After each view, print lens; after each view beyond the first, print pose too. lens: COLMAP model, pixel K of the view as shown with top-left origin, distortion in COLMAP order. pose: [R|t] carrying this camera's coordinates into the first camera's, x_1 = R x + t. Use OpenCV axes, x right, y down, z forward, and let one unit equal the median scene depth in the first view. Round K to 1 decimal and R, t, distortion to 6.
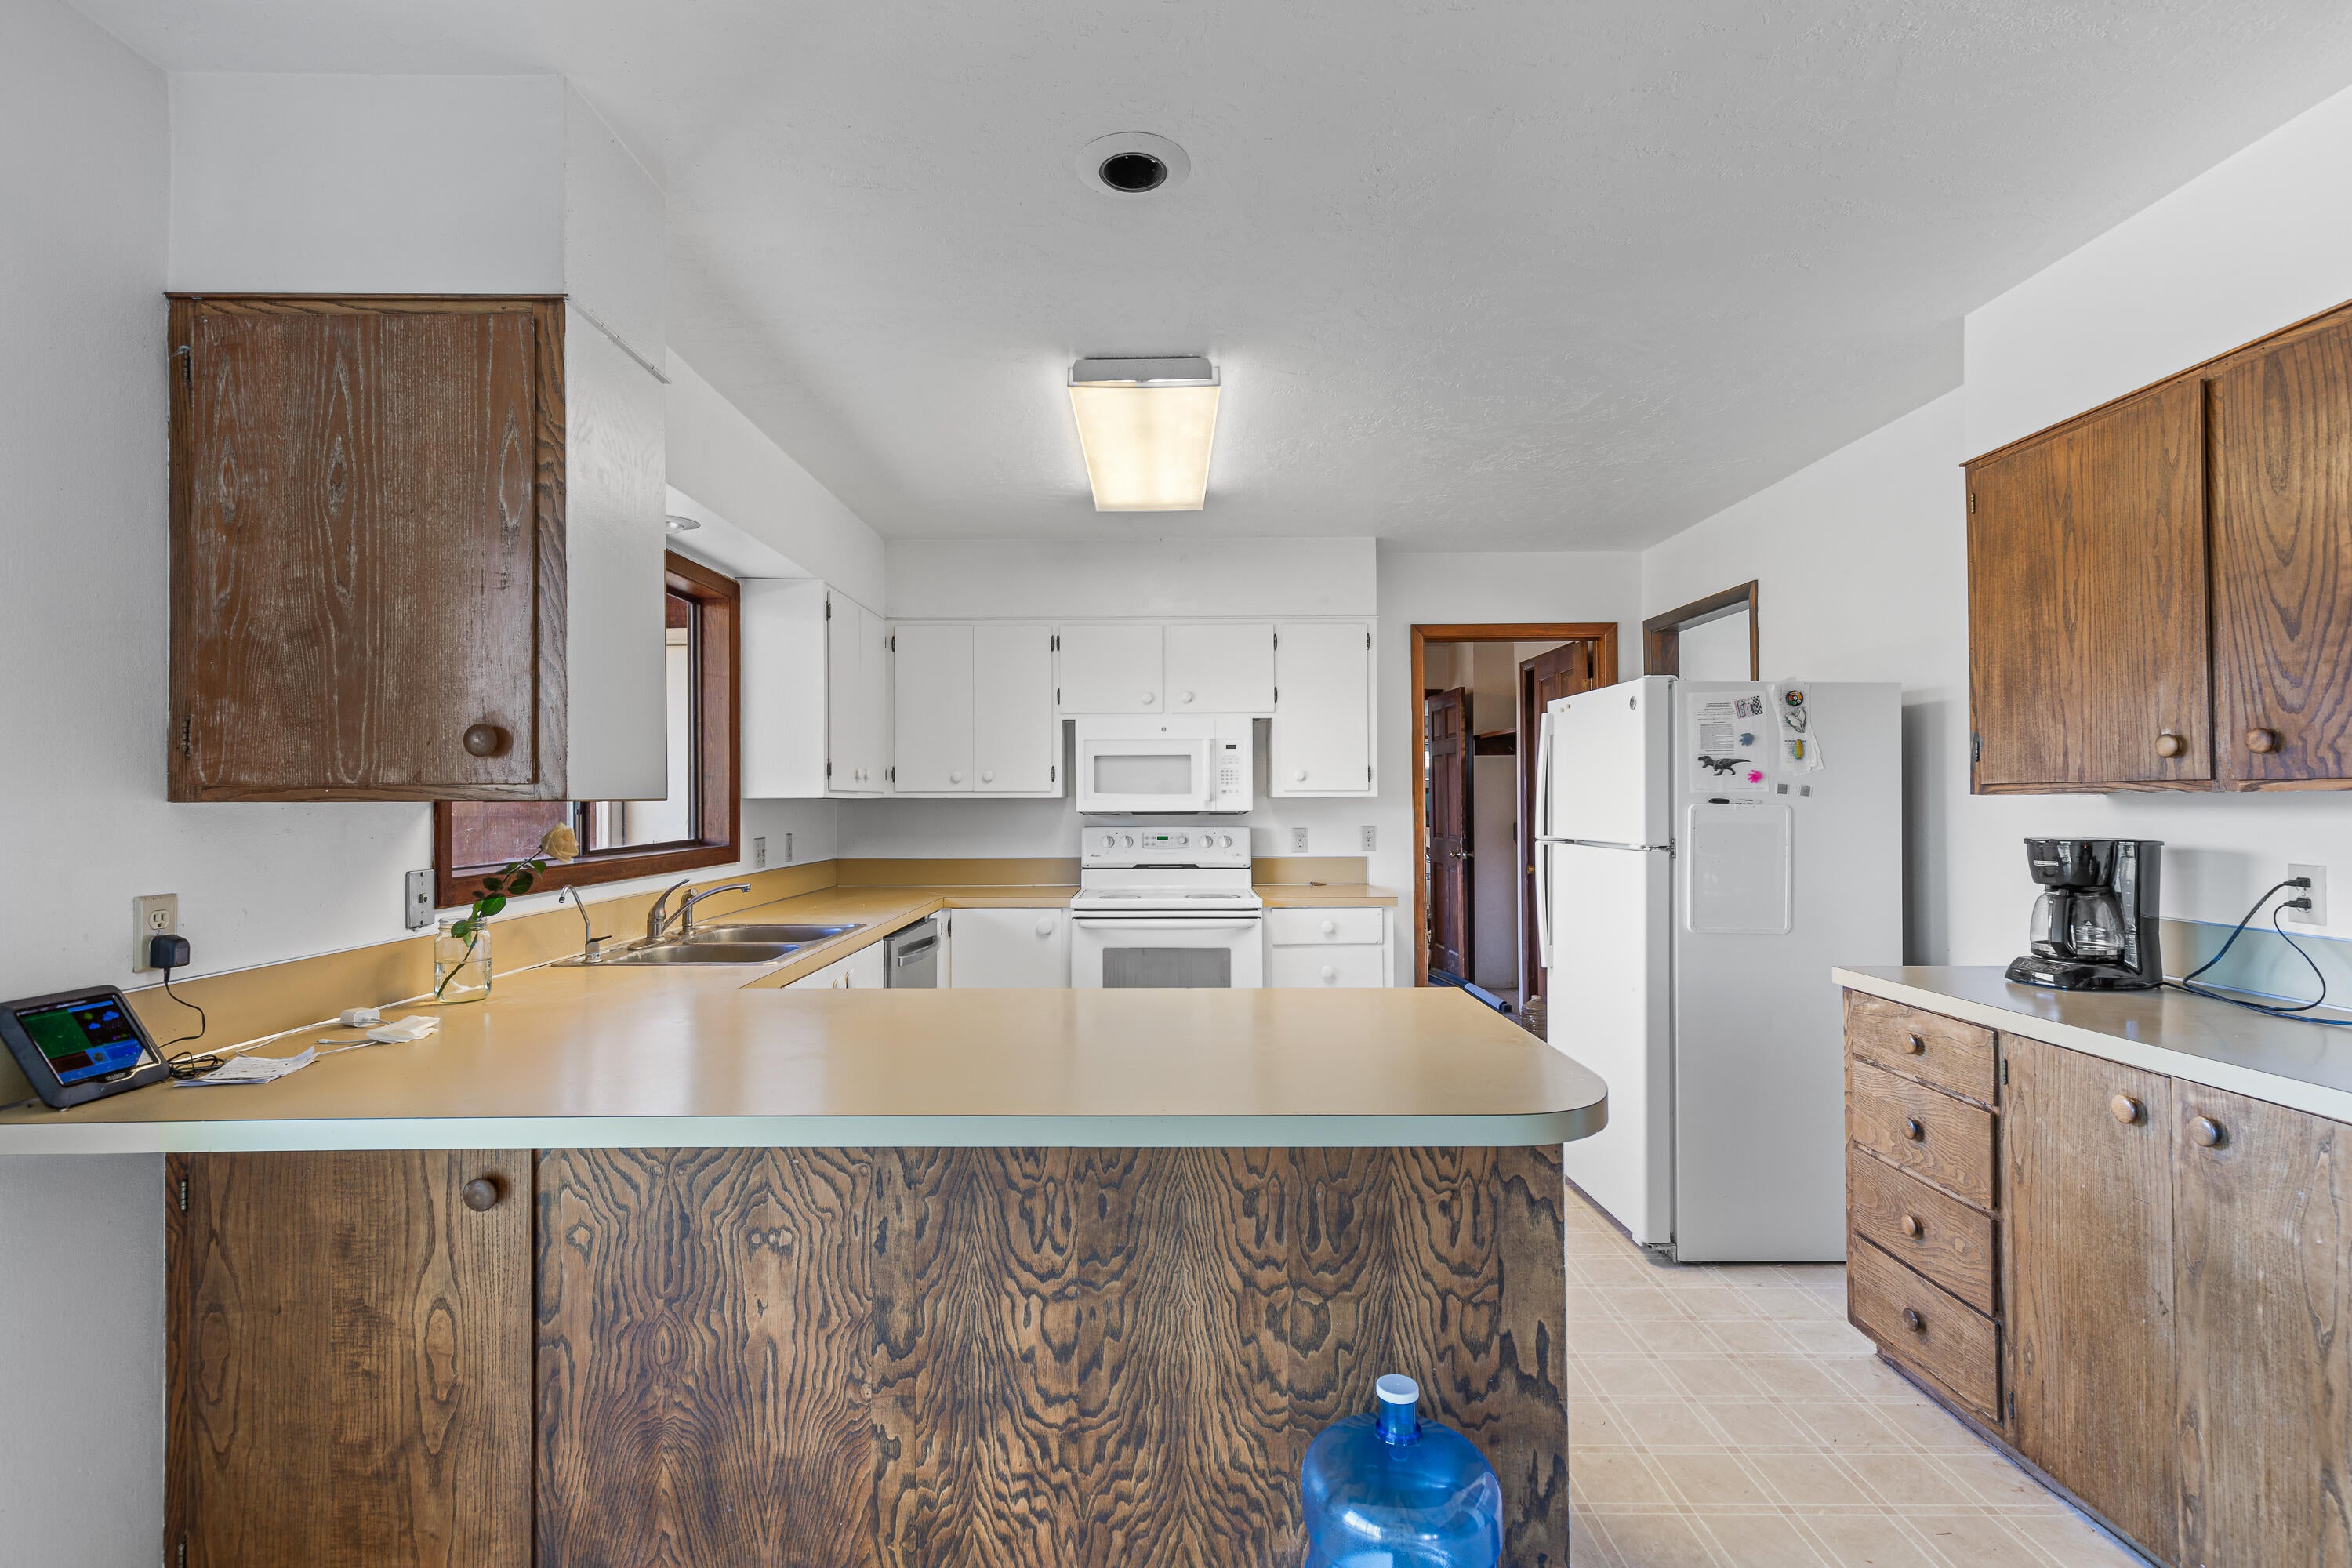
lens RADIAL K [[1100.5, 0, 1176.0], [0, 1100.5, 784.0], [0, 0, 1]] dist [0.006647, -0.000024]
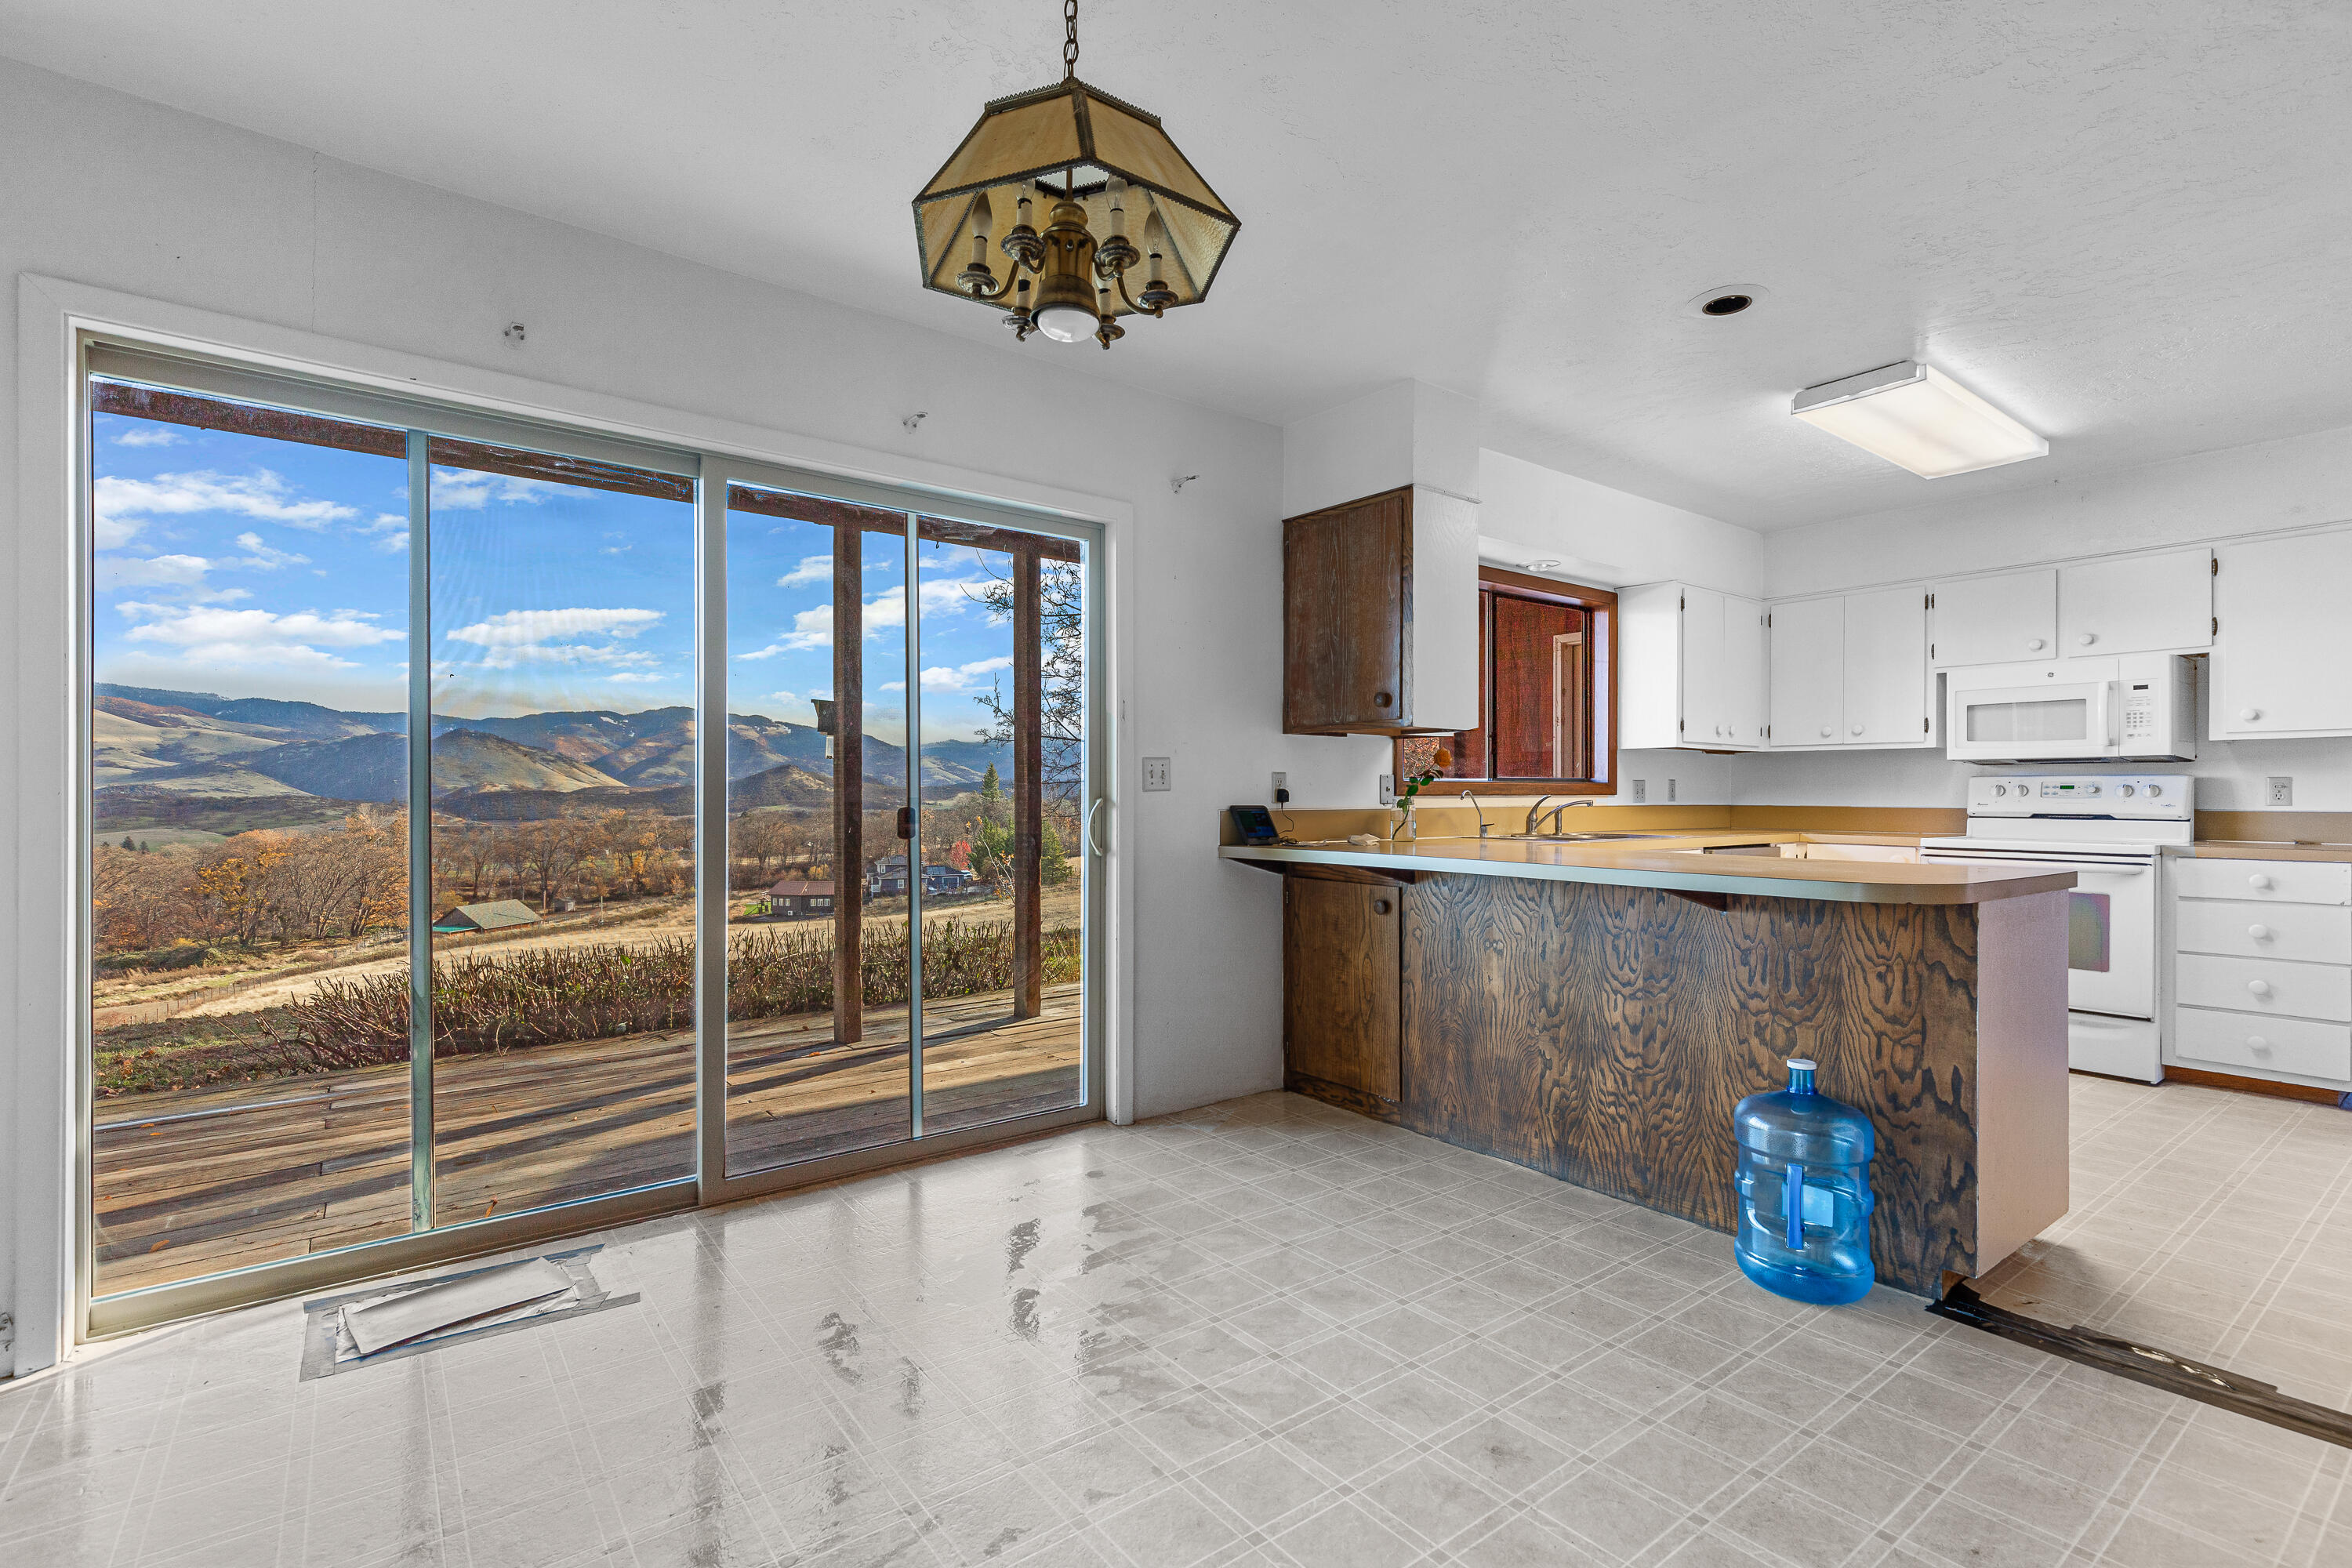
lens RADIAL K [[1100.5, 0, 1176.0], [0, 1100.5, 784.0], [0, 0, 1]] dist [0.006647, -0.000024]
pose [[0.609902, -0.003251, -0.792470, 0.836764], [0.006068, 0.999981, 0.000568, 0.122270], [0.792453, -0.005156, 0.609911, -0.635478]]
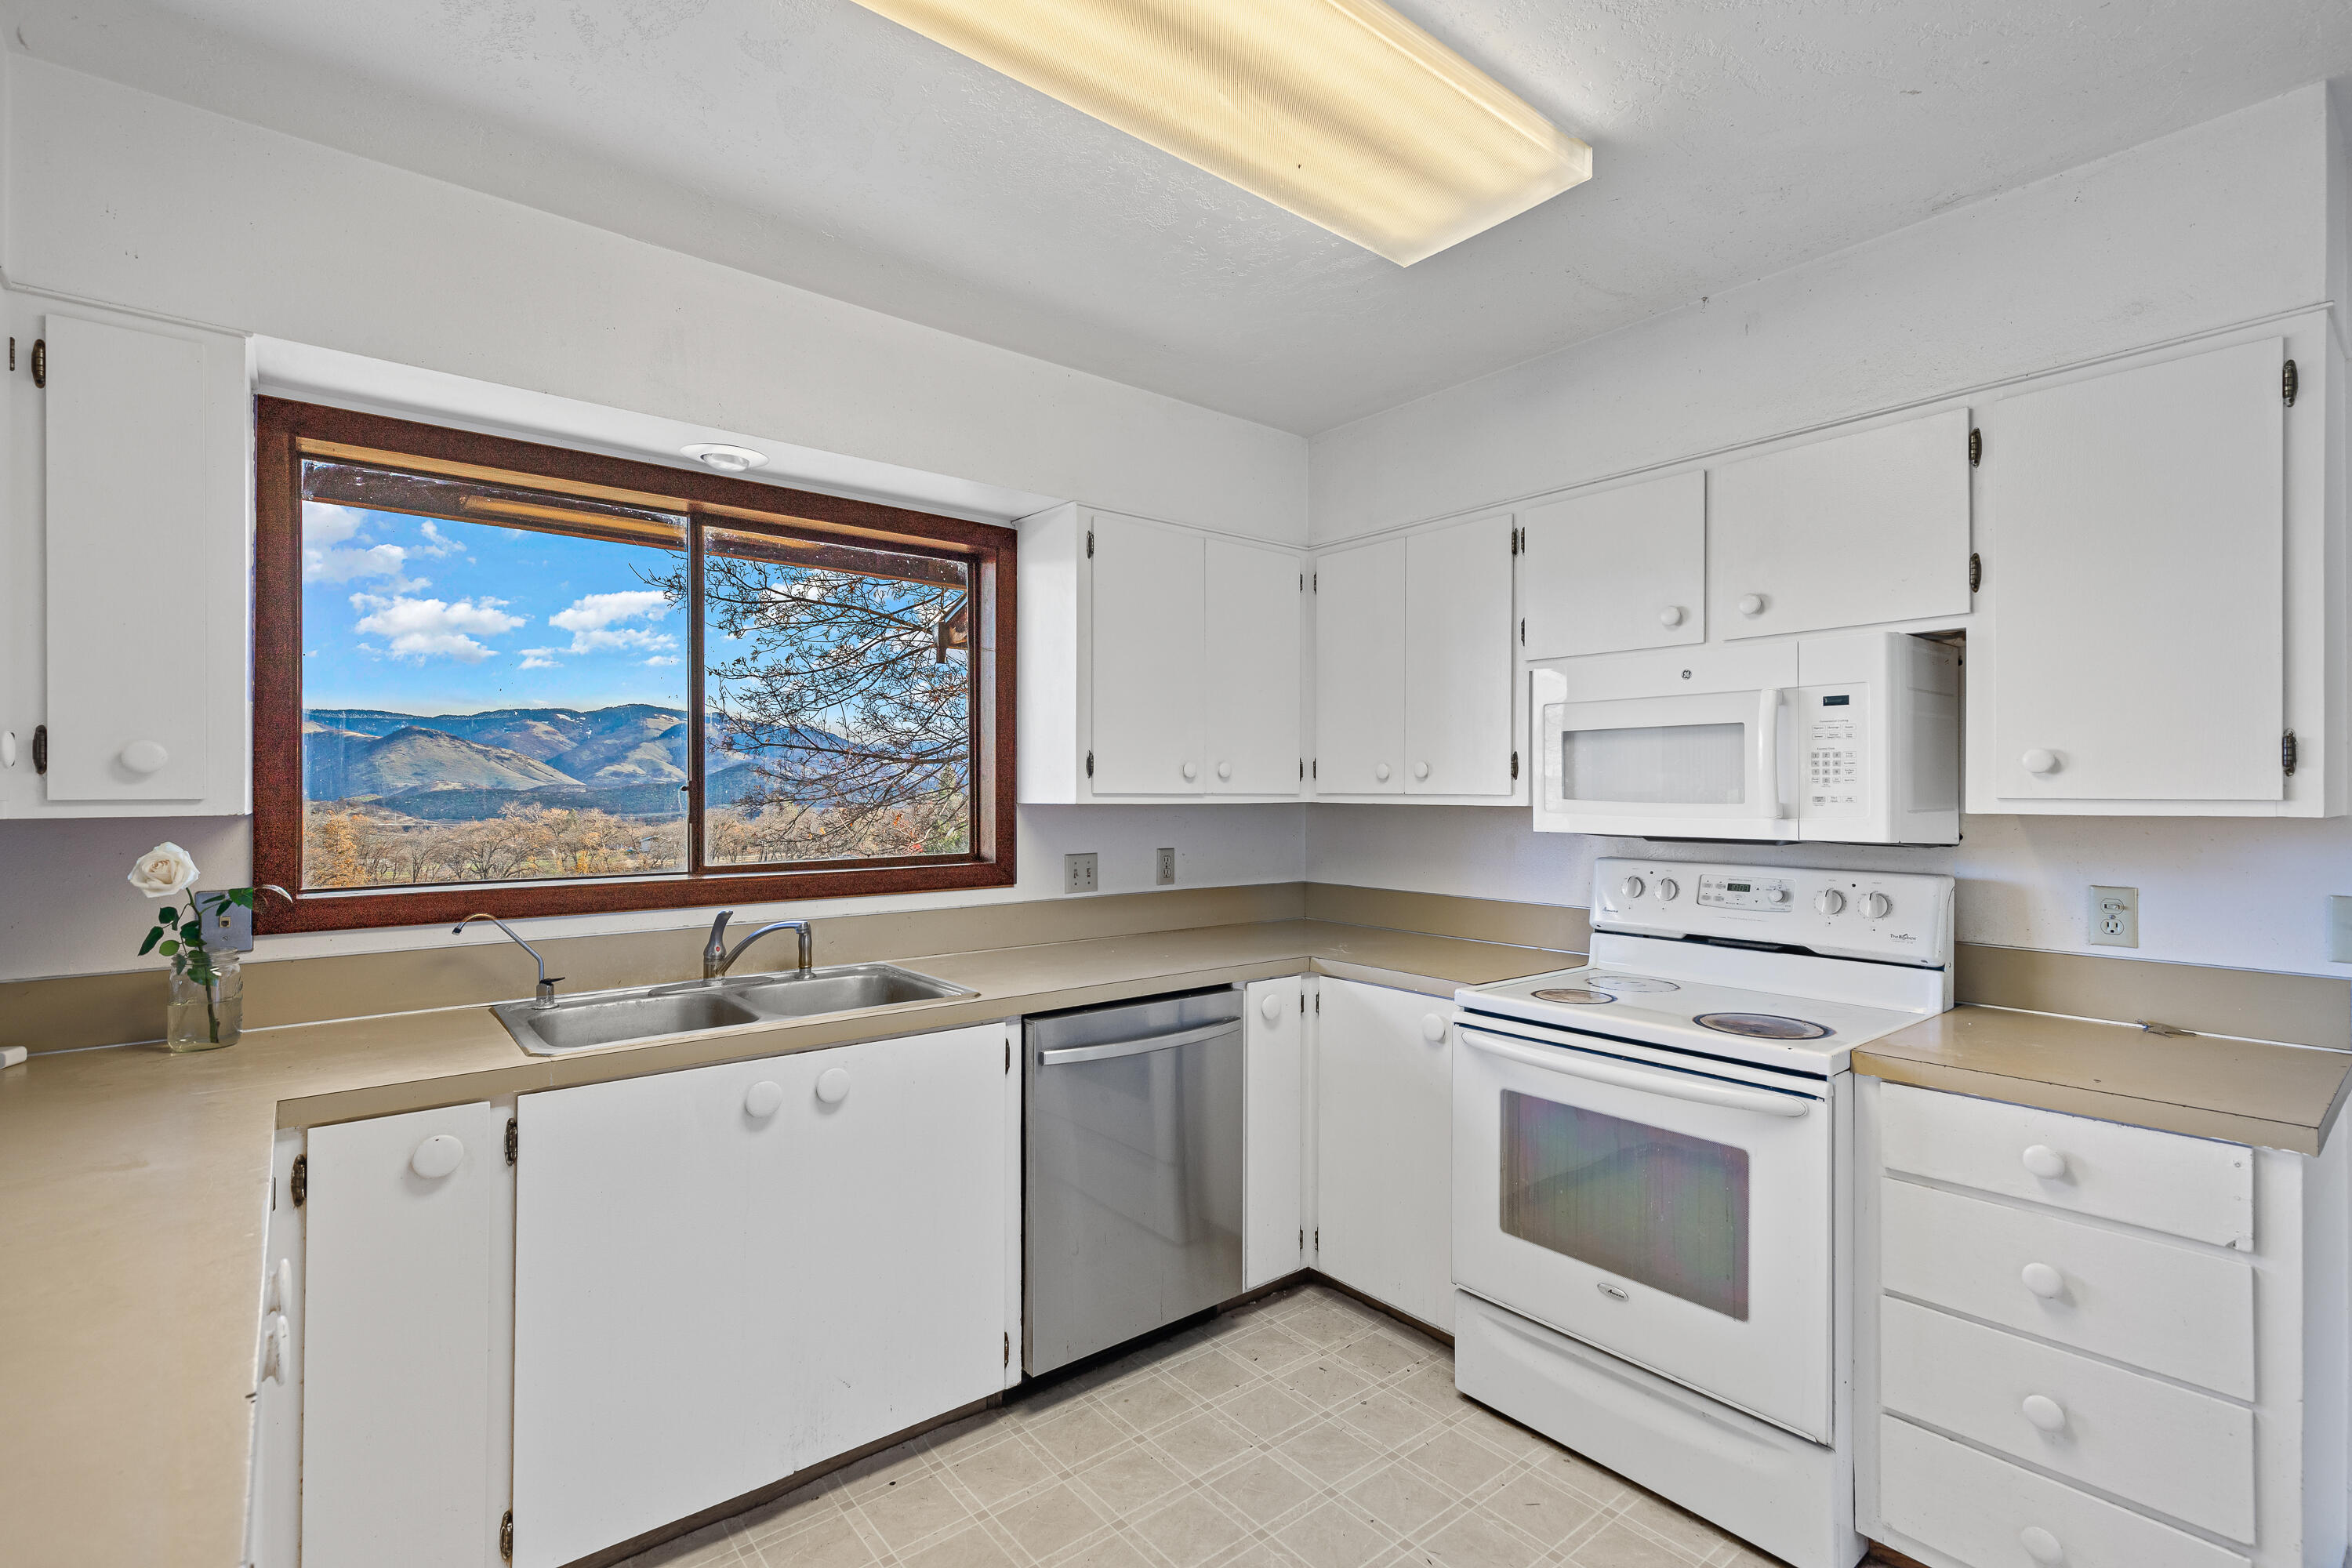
lens RADIAL K [[1084.3, 0, 1176.0], [0, 1084.3, 784.0], [0, 0, 1]] dist [0.009499, 0.000263]
pose [[0.633323, -0.001421, -0.773887, 0.639459], [0.004804, 0.999986, 0.002095, -0.004922], [0.773873, -0.005044, 0.633321, 1.425067]]
